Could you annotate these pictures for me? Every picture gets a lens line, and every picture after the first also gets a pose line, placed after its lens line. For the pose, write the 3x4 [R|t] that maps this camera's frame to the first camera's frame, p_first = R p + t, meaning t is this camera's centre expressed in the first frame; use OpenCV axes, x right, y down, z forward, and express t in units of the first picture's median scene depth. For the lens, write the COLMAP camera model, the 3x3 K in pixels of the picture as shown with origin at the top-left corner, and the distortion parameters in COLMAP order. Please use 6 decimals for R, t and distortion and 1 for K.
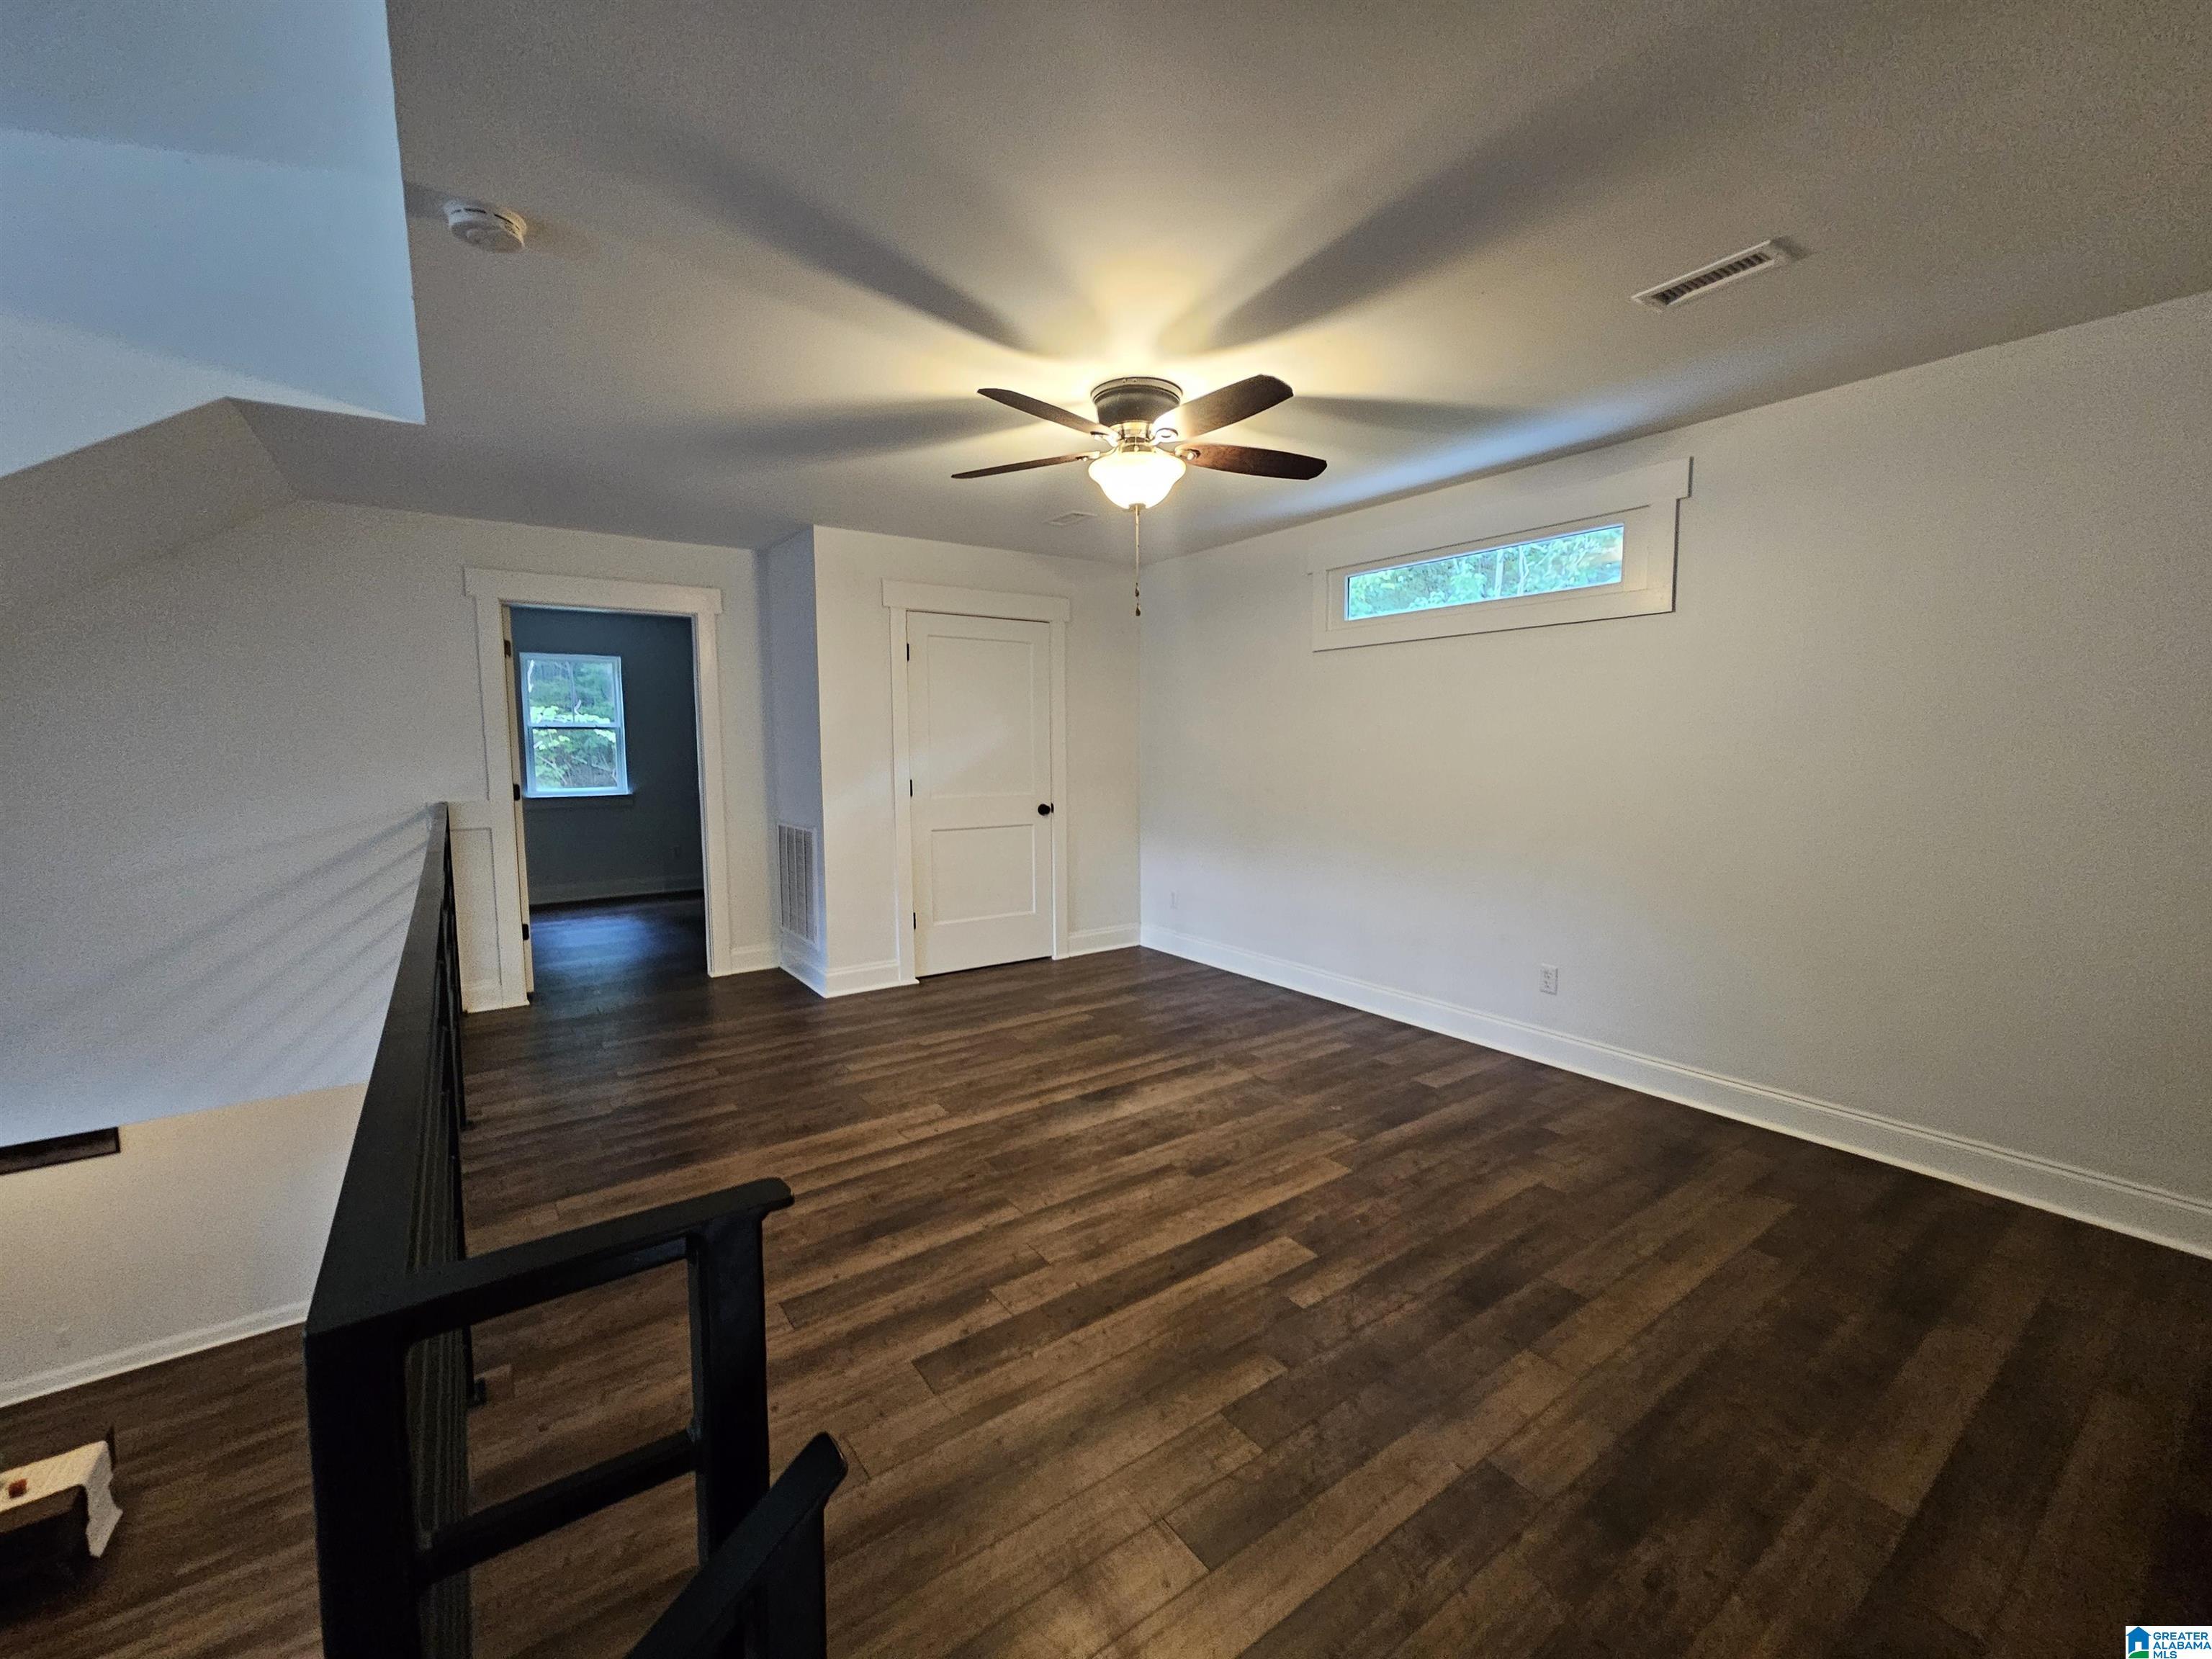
lens RADIAL K [[909.9, 0, 1103.5], [0, 909.9, 824.5], [0, 0, 1]] dist [-0.002631, 0.001163]
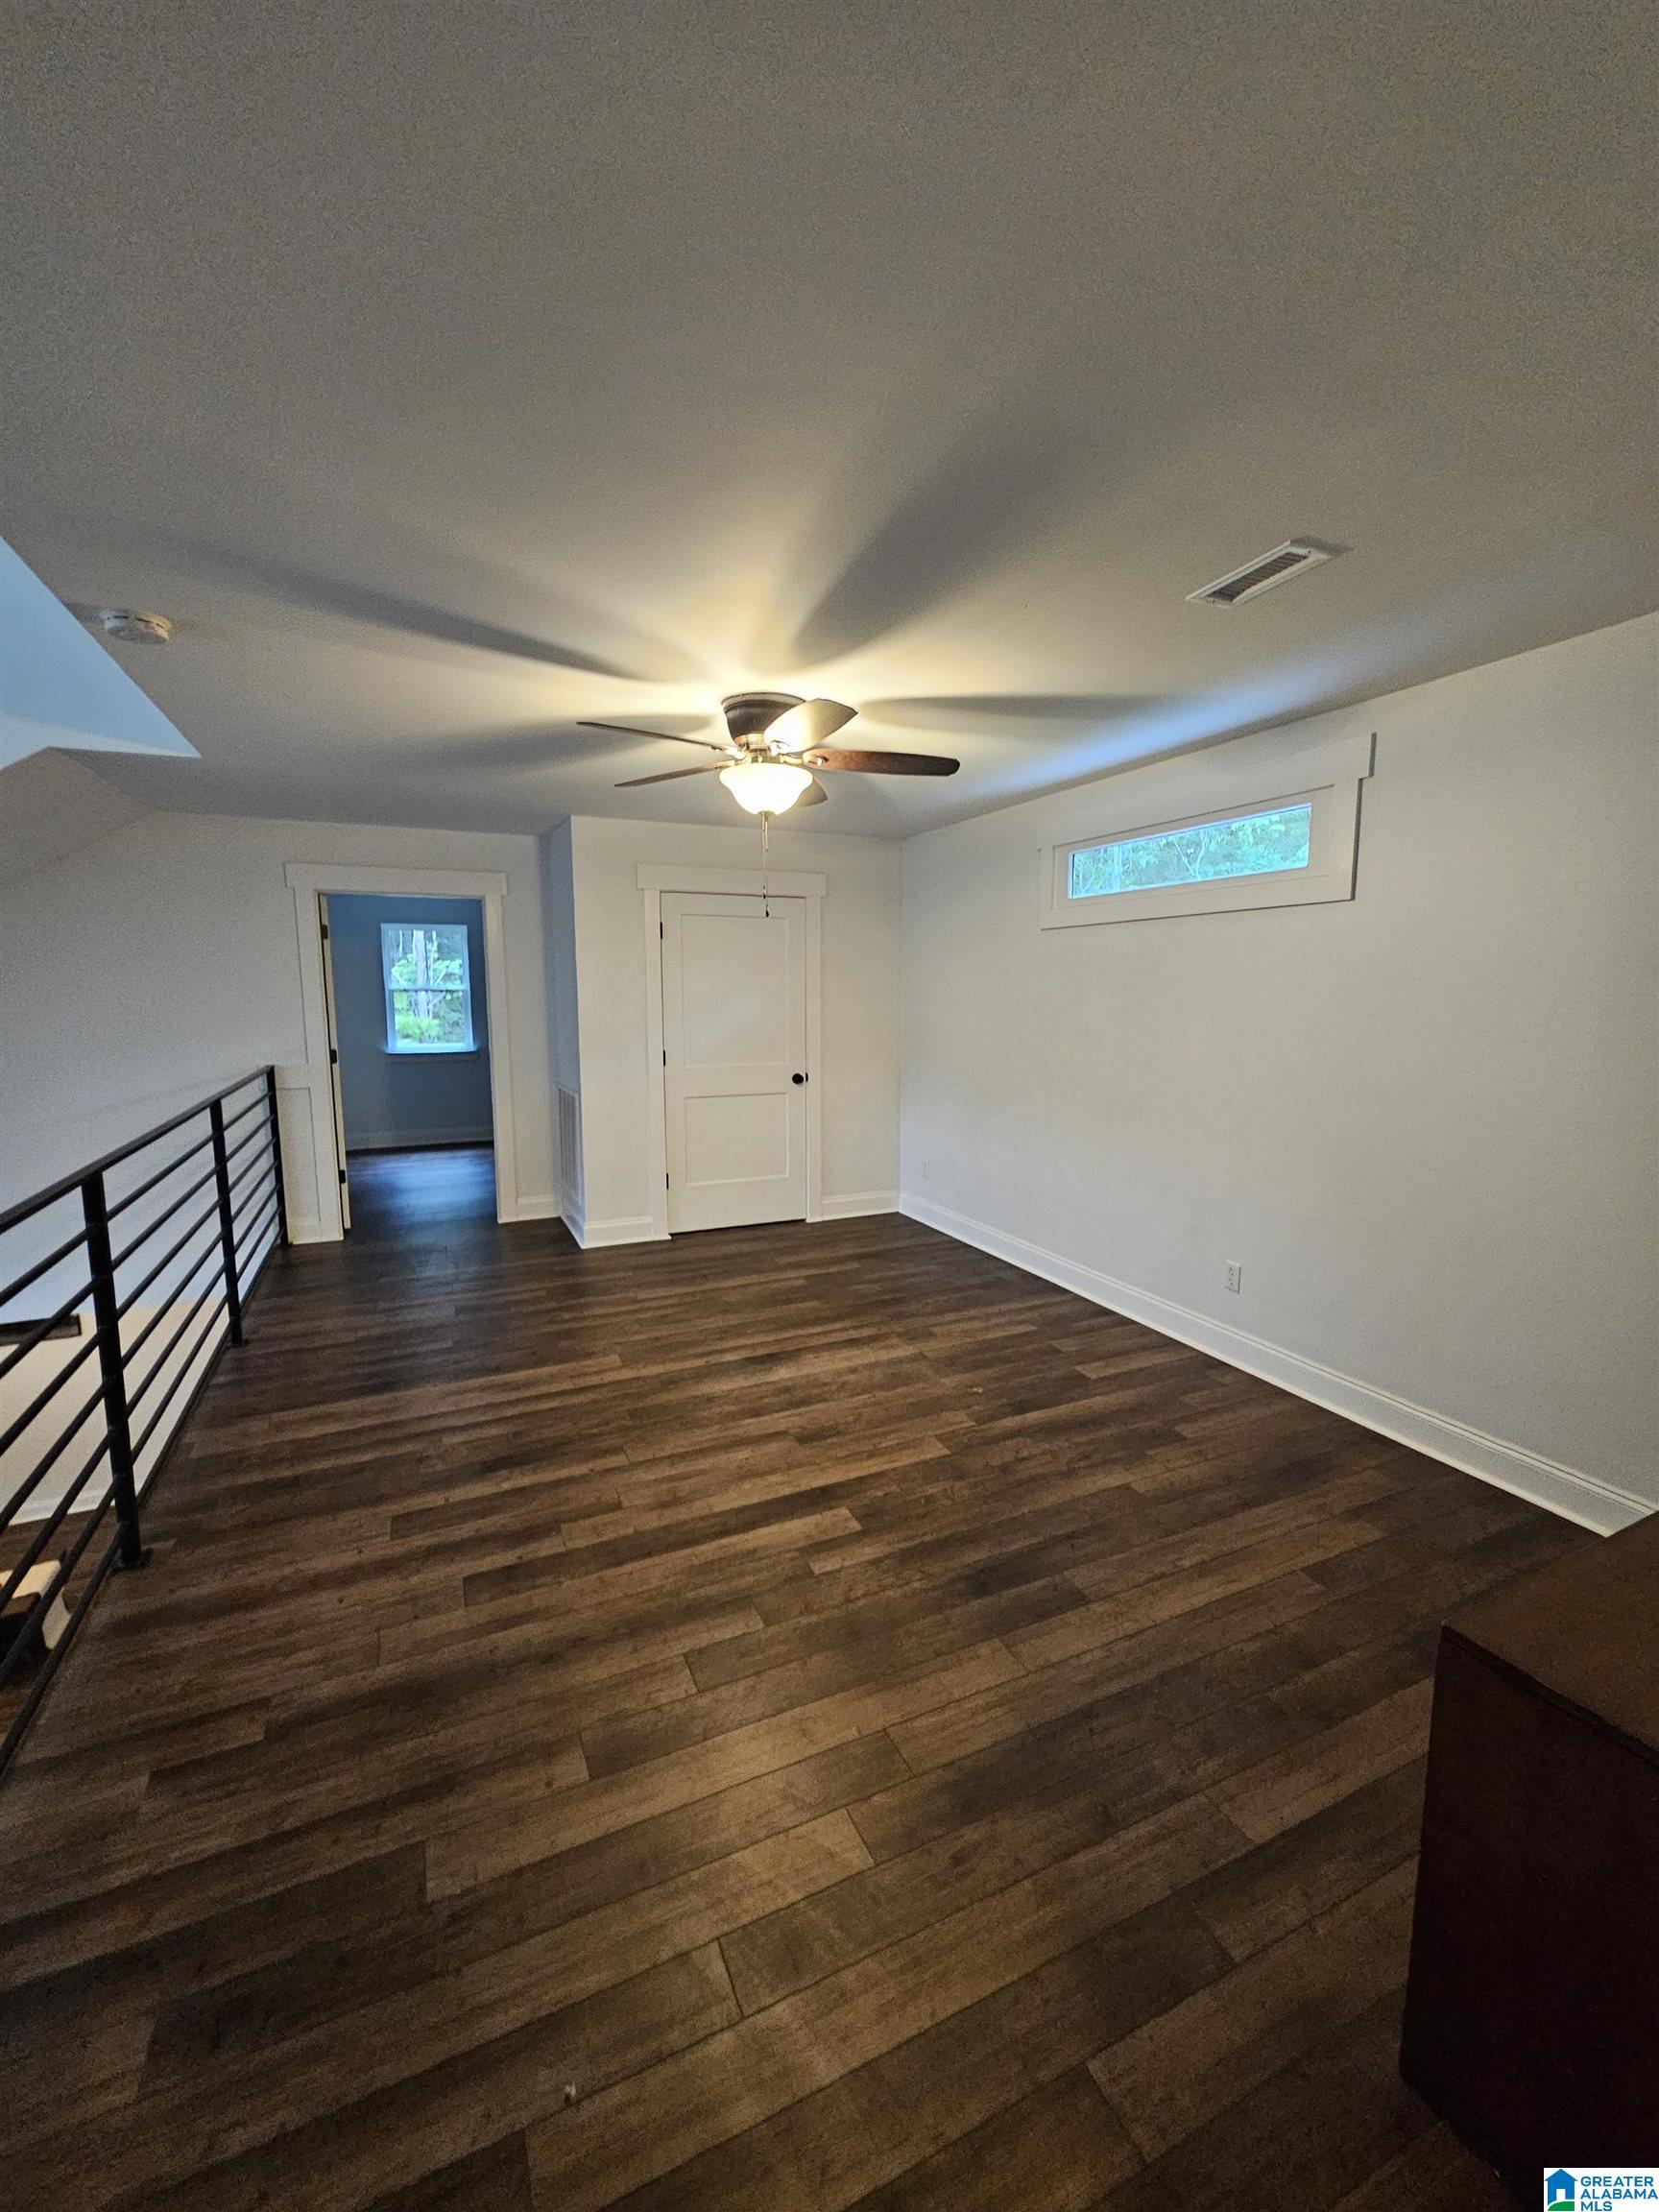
lens RADIAL K [[909.9, 0, 829.3], [0, 909.9, 1110.2], [0, 0, 1]] dist [-0.002631, 0.001163]
pose [[0.982459, 0.029612, -0.184115, 0.295339], [-0.021536, 0.998723, 0.045706, -0.052692], [0.185233, -0.040939, 0.981841, -0.032398]]
